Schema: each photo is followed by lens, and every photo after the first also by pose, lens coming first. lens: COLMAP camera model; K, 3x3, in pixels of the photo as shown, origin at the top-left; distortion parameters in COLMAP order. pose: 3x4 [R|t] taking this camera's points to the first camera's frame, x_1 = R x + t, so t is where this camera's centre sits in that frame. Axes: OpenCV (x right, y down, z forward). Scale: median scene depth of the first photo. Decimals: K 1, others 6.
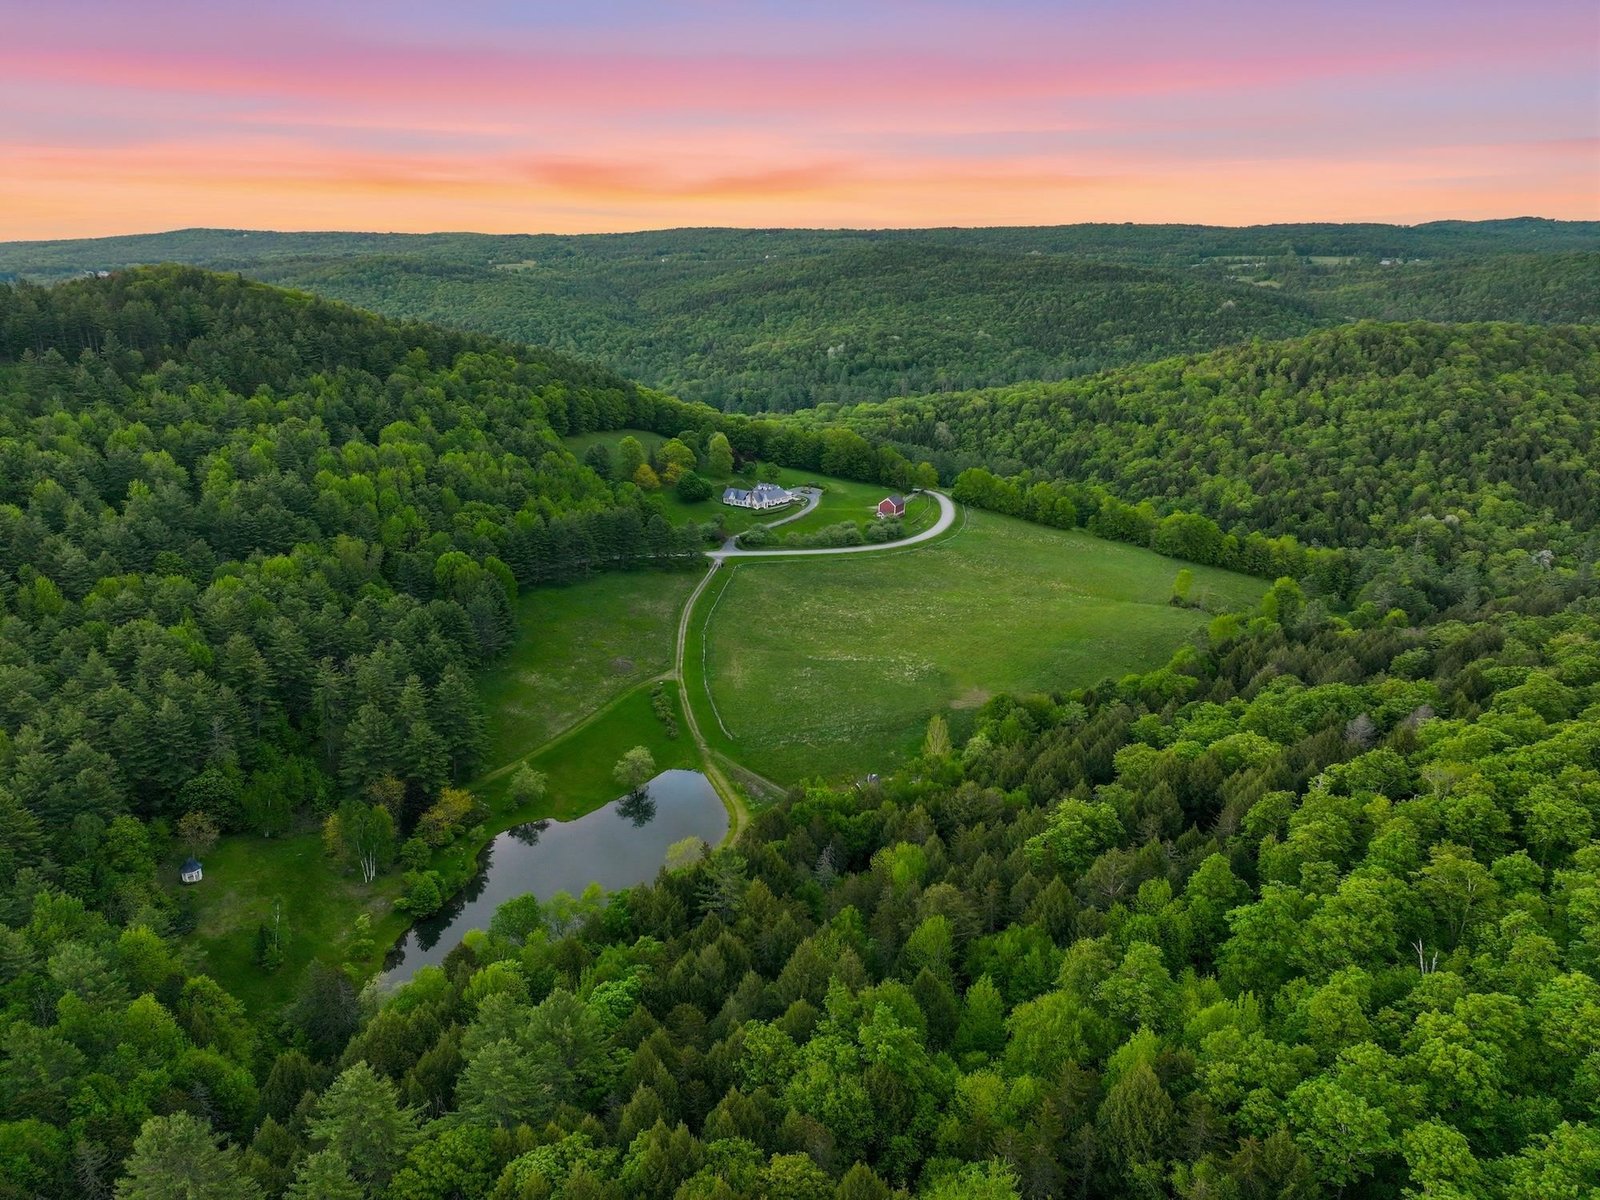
lens RADIAL K [[1126.2, 0, 800.5], [0, 1126.2, 598.2], [0, 0, 1]] dist [0.001690, -0.000286]
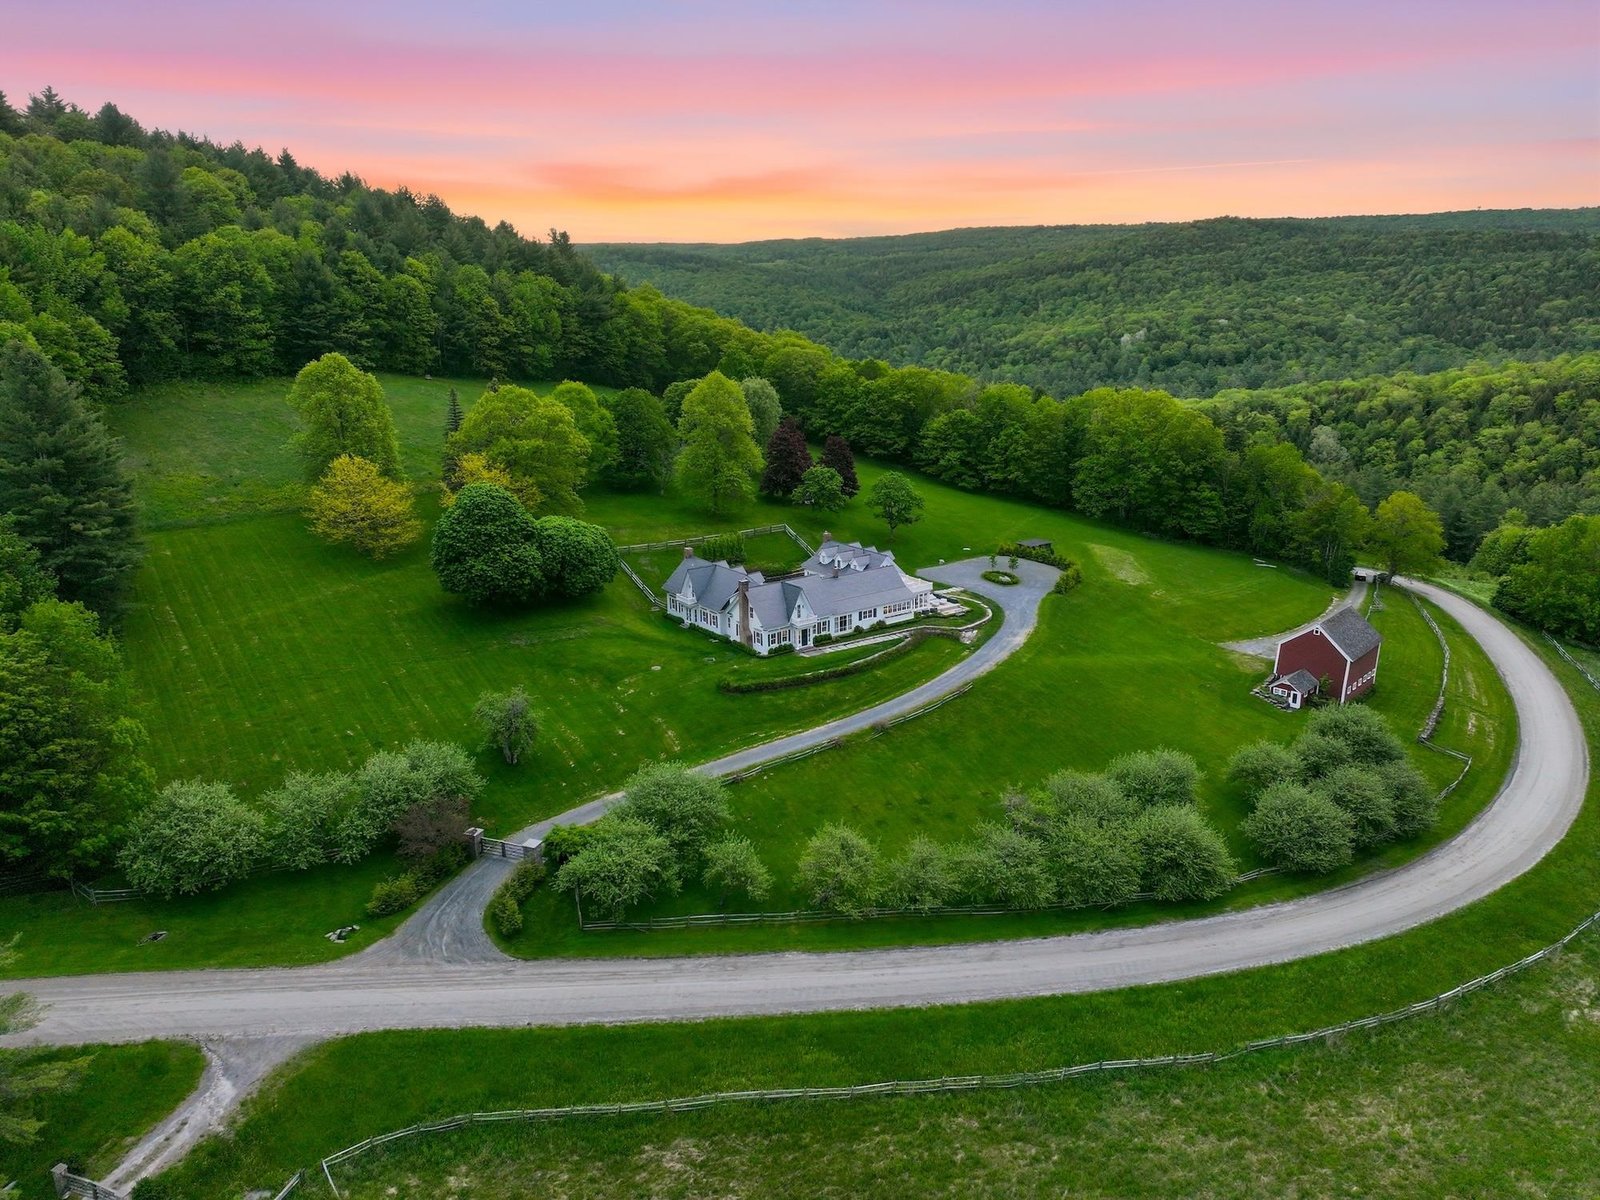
lens RADIAL K [[1126.2, 0, 802.1], [0, 1126.2, 603.7], [0, 0, 1]] dist [0.001690, -0.000286]
pose [[0.969025, 0.058238, -0.239999, 0.009344], [-0.063130, 0.997924, -0.012740, -0.030155], [0.238759, 0.027497, 0.970690, 0.265097]]
